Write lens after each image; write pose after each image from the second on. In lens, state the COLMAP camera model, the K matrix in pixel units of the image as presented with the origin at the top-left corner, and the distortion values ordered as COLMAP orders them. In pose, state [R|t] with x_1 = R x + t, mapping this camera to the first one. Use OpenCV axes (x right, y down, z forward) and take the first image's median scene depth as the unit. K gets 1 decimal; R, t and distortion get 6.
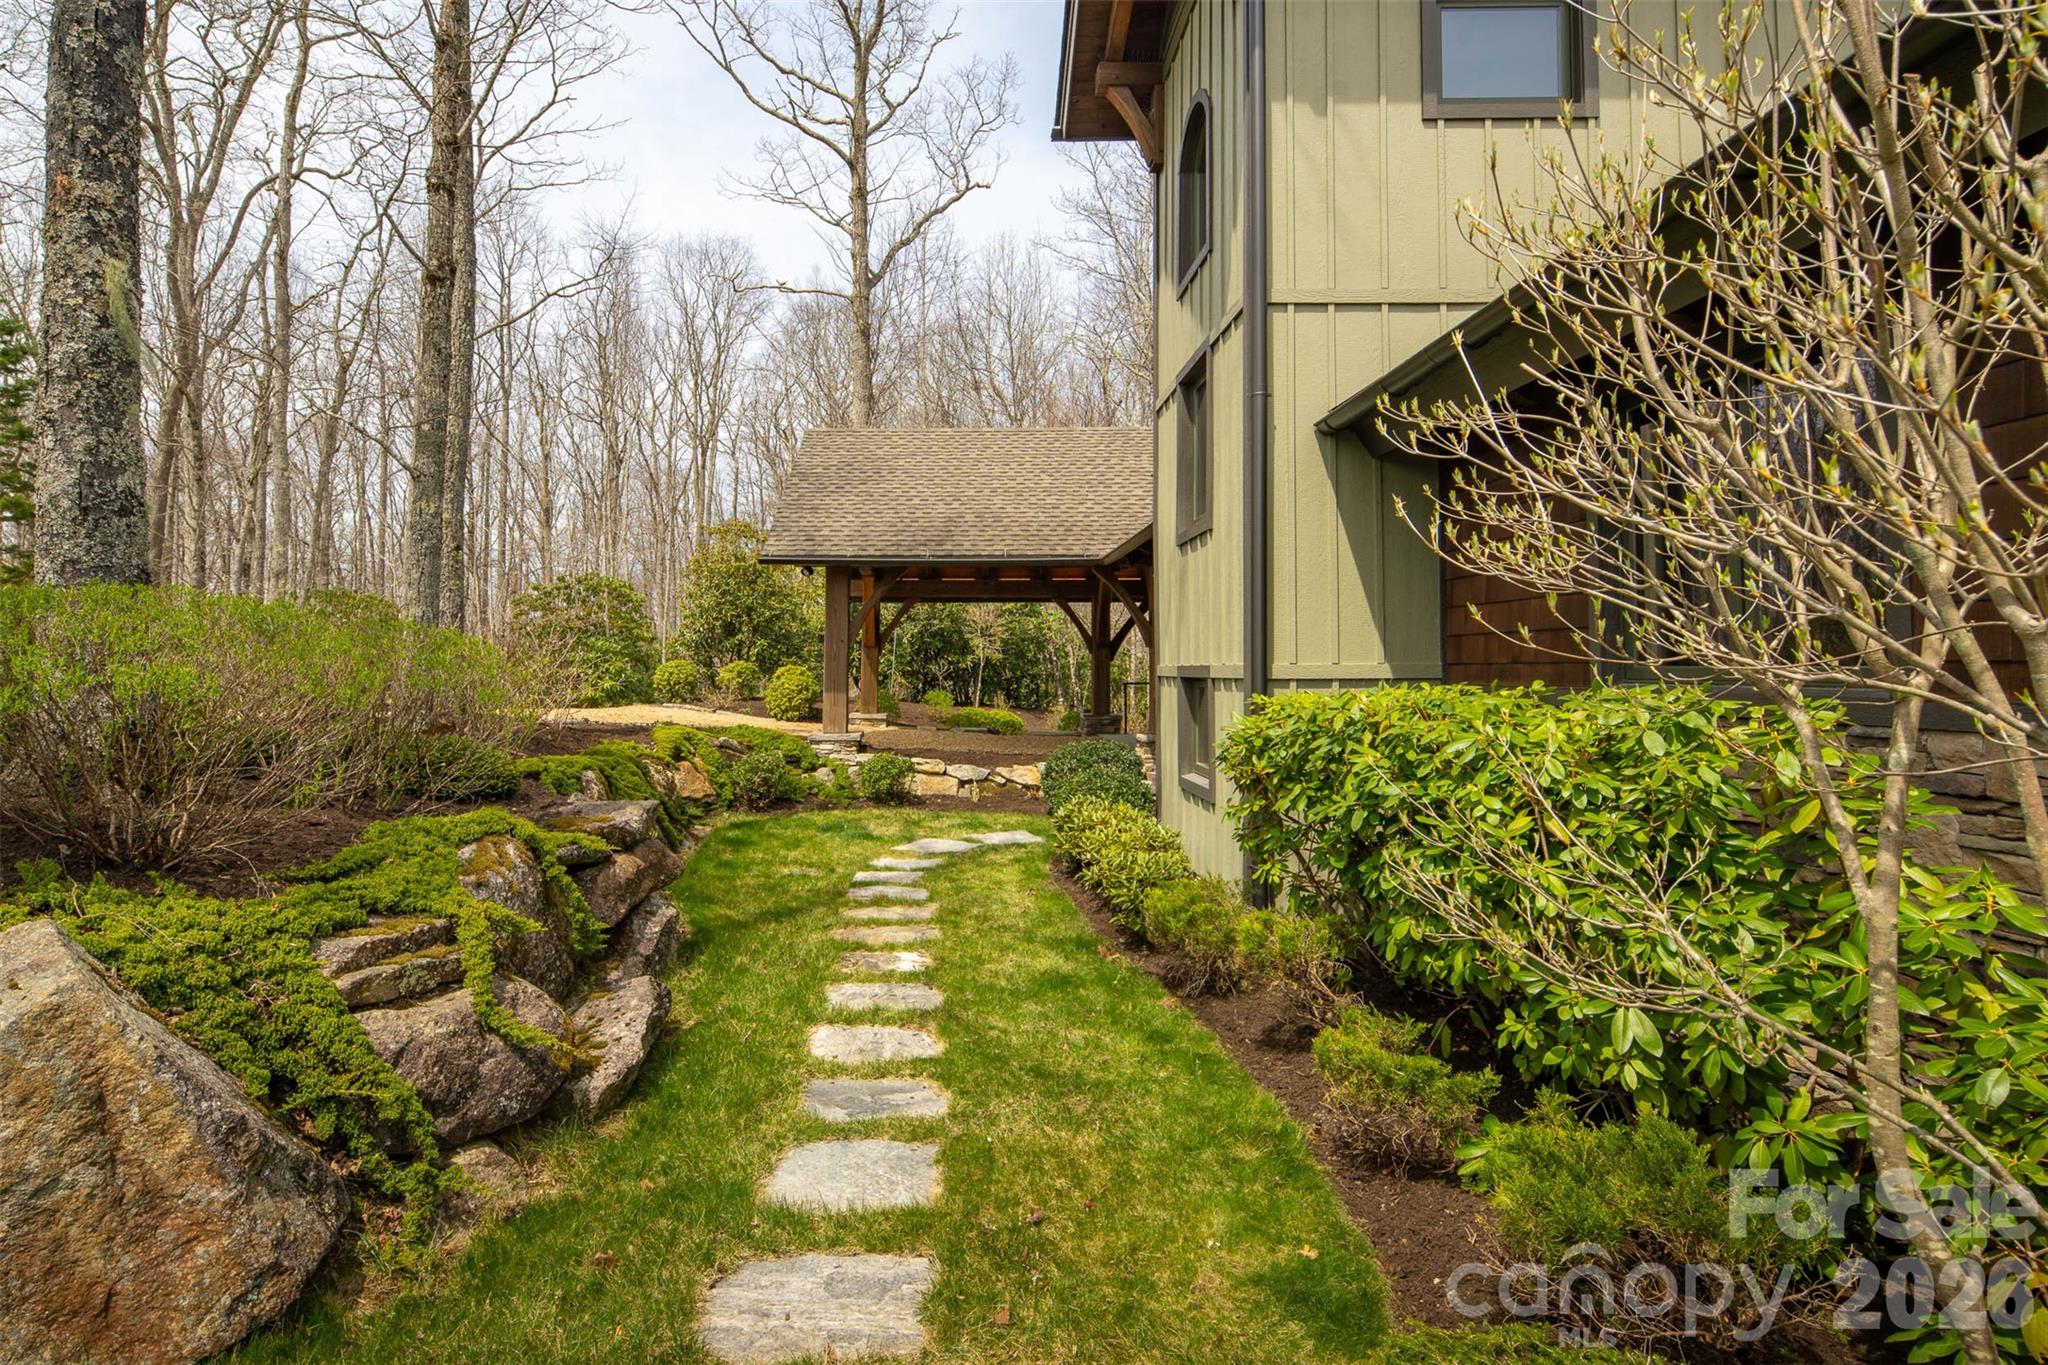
lens RADIAL K [[1060.5, 0, 902.7], [0, 1060.5, 616.6], [0, 0, 1]] dist [-0.001213, -0.000214]
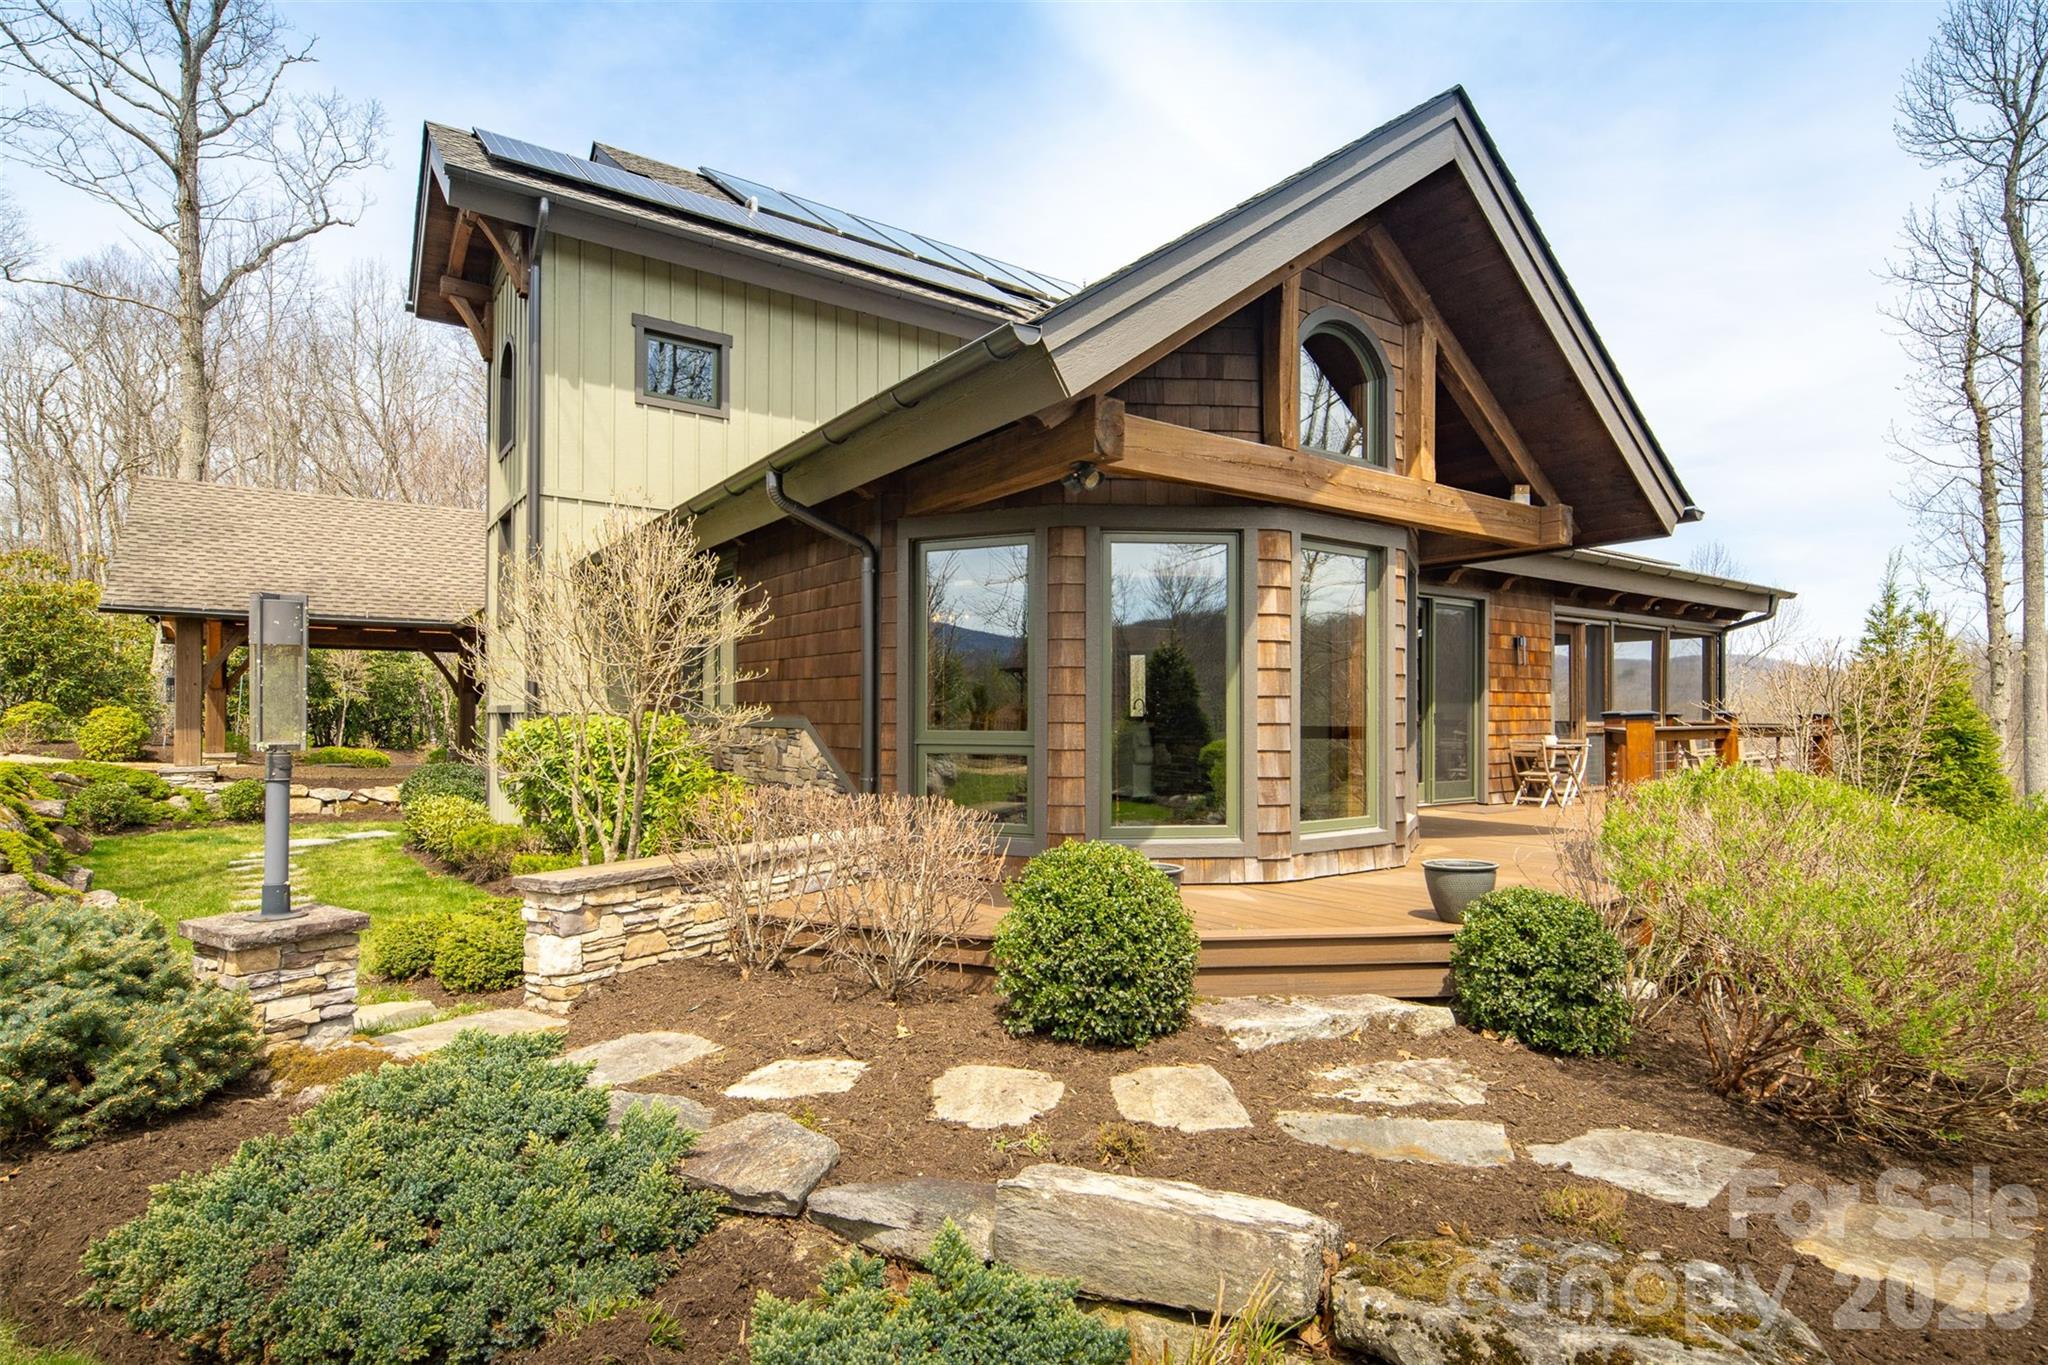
lens RADIAL K [[1024.1, 0, 1024.2], [0, 1024.1, 726.9], [0, 0, 1]] dist [0.001396, -0.002556]
pose [[0.791011, -0.007362, 0.611758, -0.026616], [-0.030248, 0.998234, 0.051124, -0.013669], [-0.611054, -0.058944, 0.789391, -0.394740]]
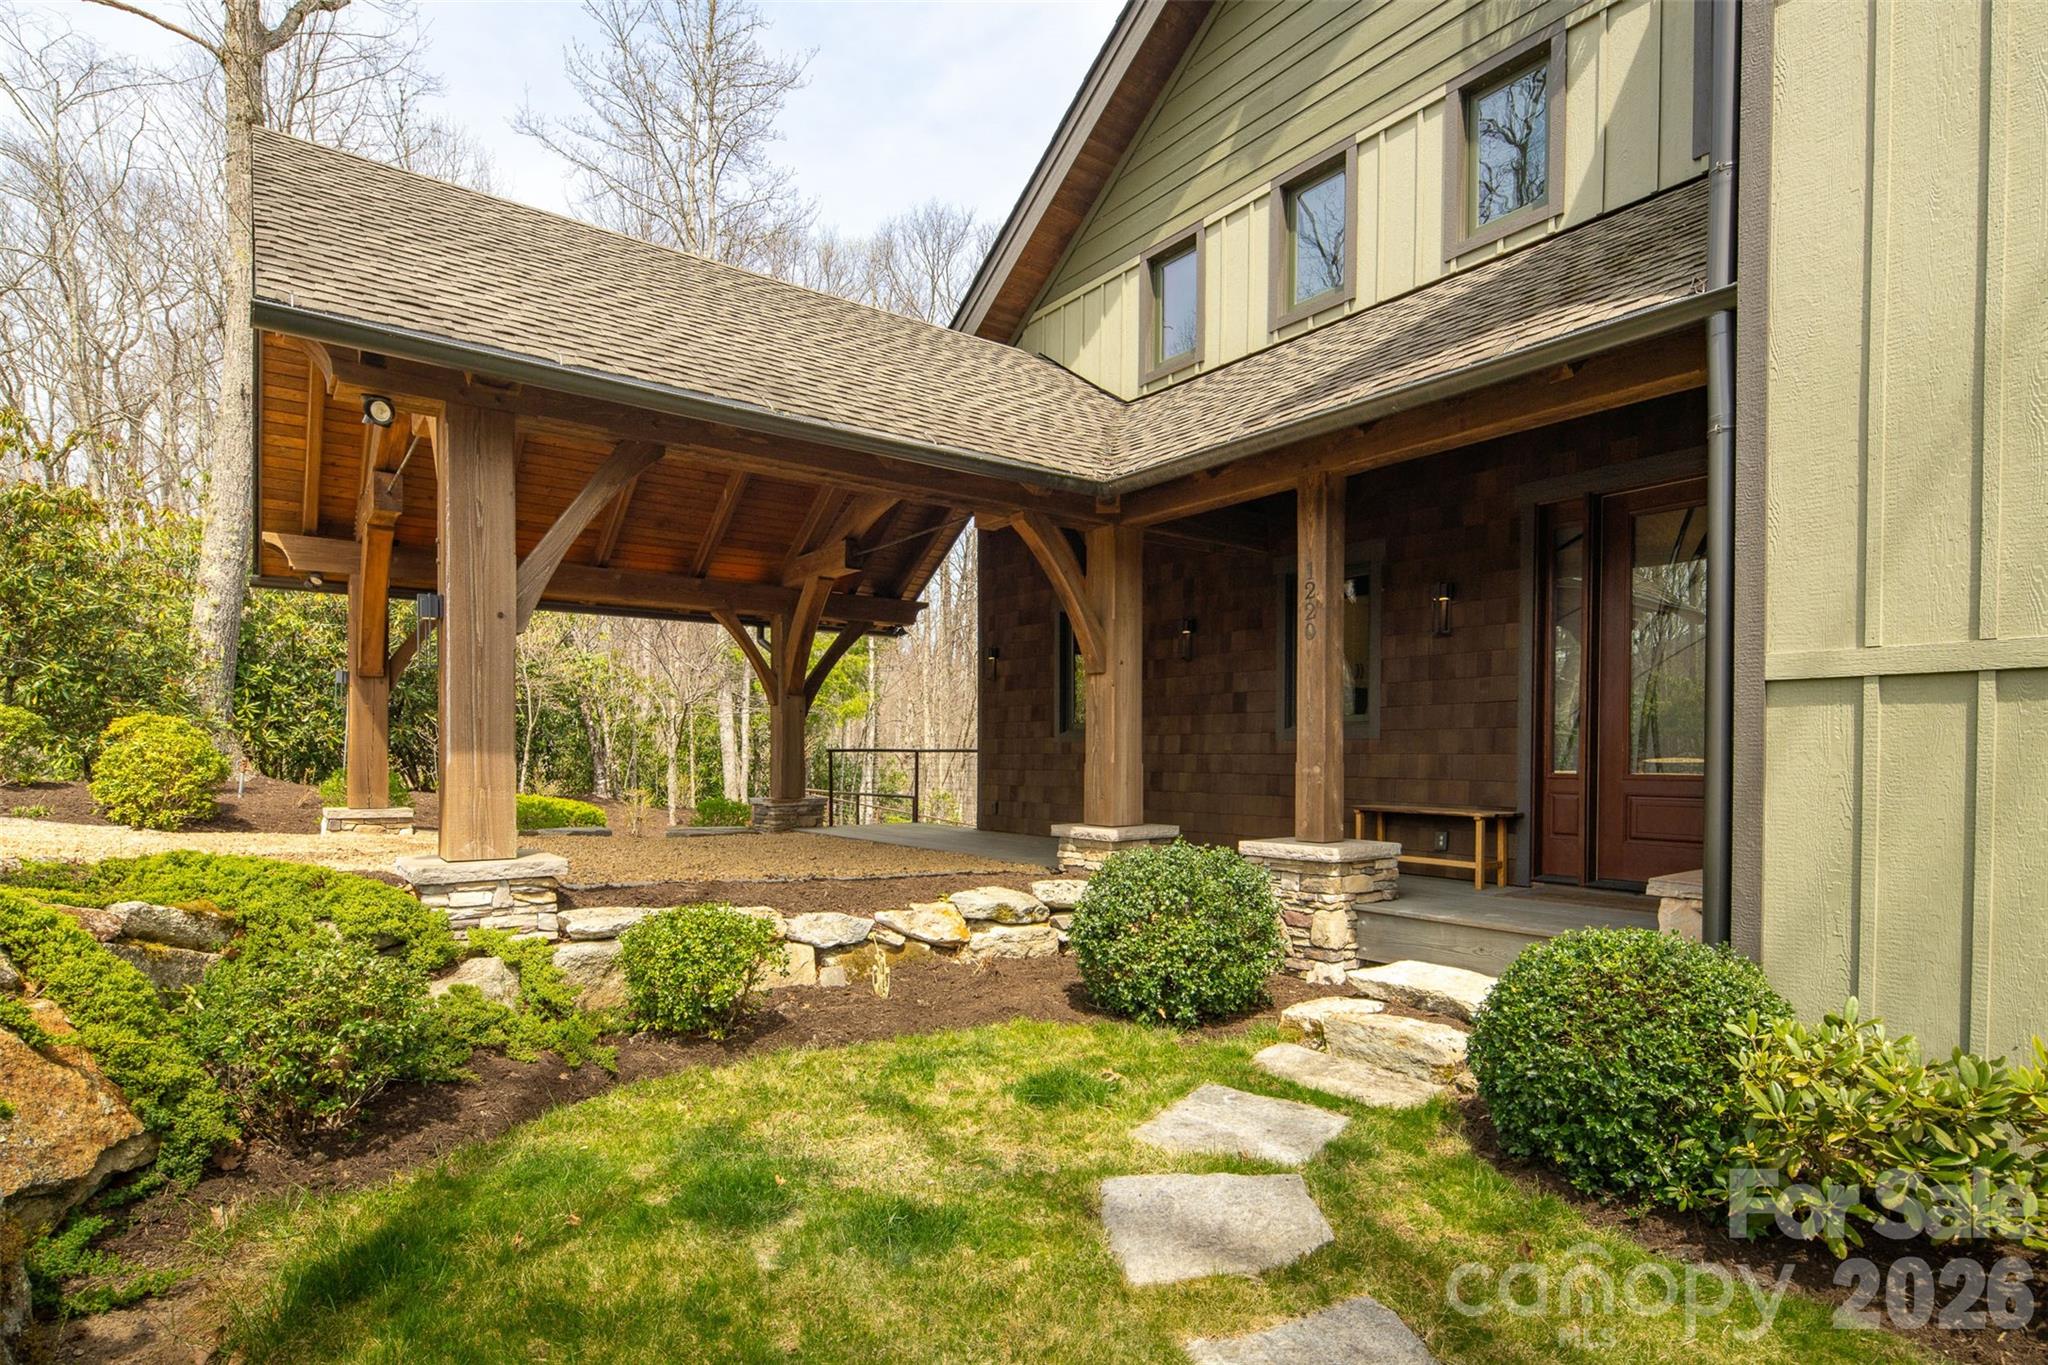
lens RADIAL K [[1033.8, 0, 1021.3], [0, 1033.8, 795.2], [0, 0, 1]] dist [0.001096, -0.000018]
pose [[0.775846, -0.021915, 0.630542, -0.147603], [-0.033655, 0.996536, 0.076046, 0.052076], [-0.630024, -0.080221, 0.772421, 0.594776]]
